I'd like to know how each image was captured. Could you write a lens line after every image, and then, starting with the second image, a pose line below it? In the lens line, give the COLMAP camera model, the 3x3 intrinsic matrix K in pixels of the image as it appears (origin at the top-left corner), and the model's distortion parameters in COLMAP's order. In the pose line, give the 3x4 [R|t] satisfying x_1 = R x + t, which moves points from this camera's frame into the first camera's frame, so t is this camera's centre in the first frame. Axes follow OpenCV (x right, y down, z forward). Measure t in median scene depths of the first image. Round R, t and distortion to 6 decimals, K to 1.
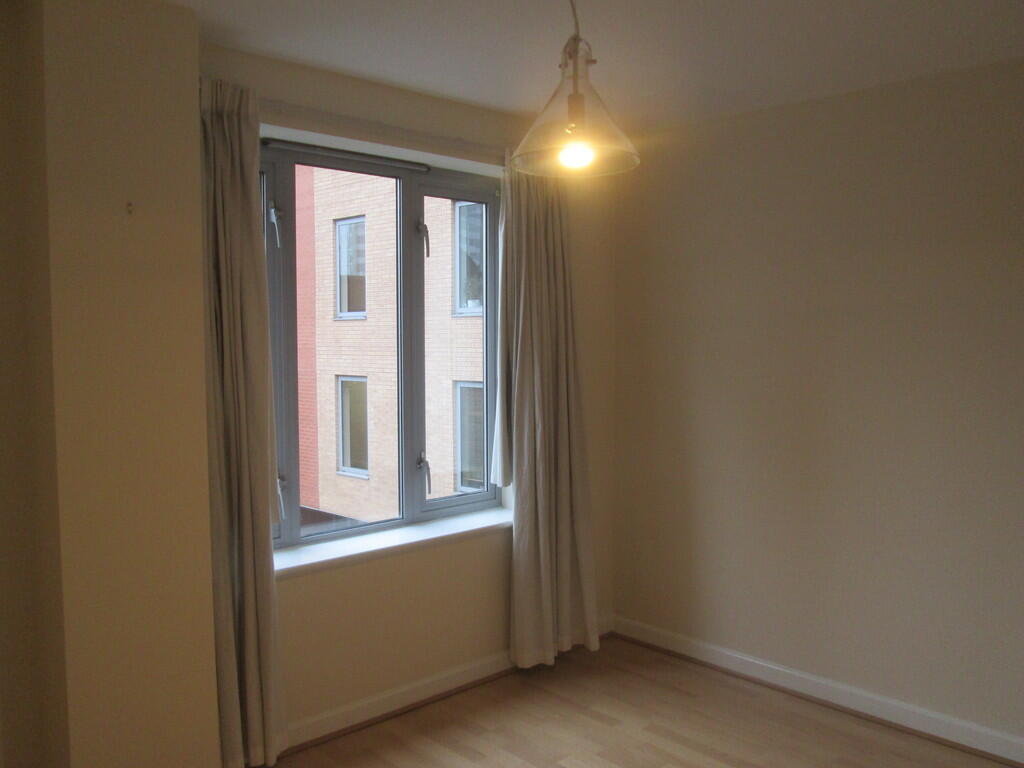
lens RADIAL K [[876.1, 0, 511.5], [0, 876.1, 414.9], [0, 0, 1]] dist [-0.007591, -0.002223]
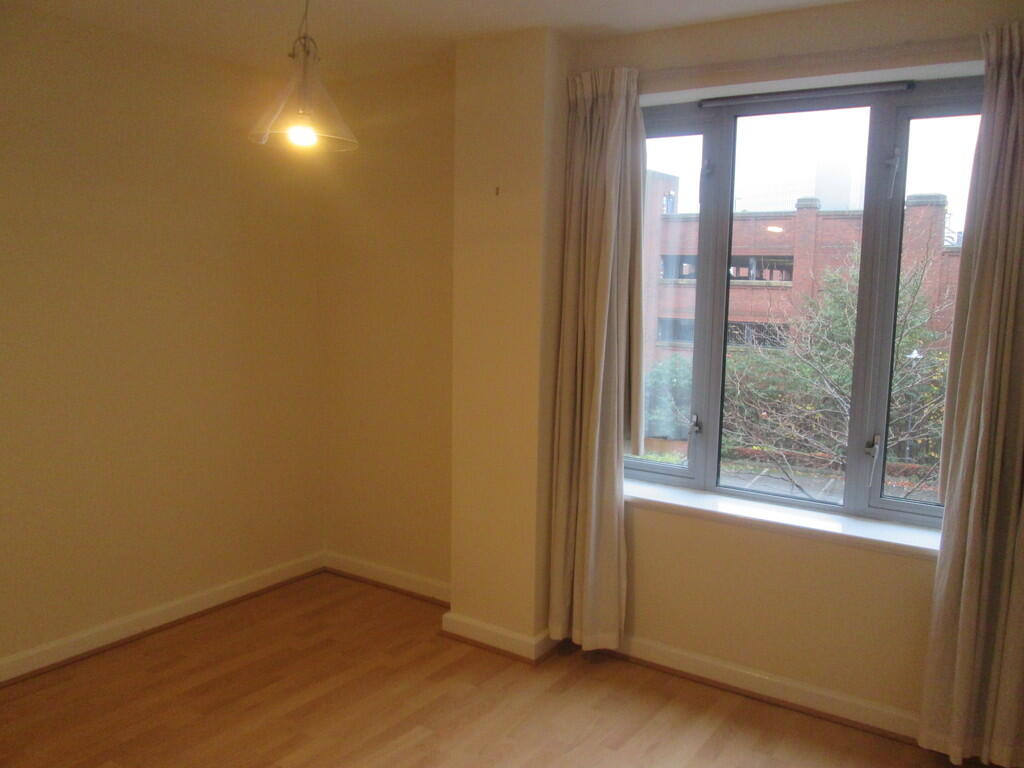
lens RADIAL K [[852.8, 0, 501.4], [0, 852.8, 382.7], [0, 0, 1]] dist [-0.052098, 0.006649]
pose [[0.194884, 0.134931, -0.971501, 0.674179], [-0.104406, 0.987719, 0.116239, -0.068957], [0.975254, 0.078777, 0.206578, 0.549897]]
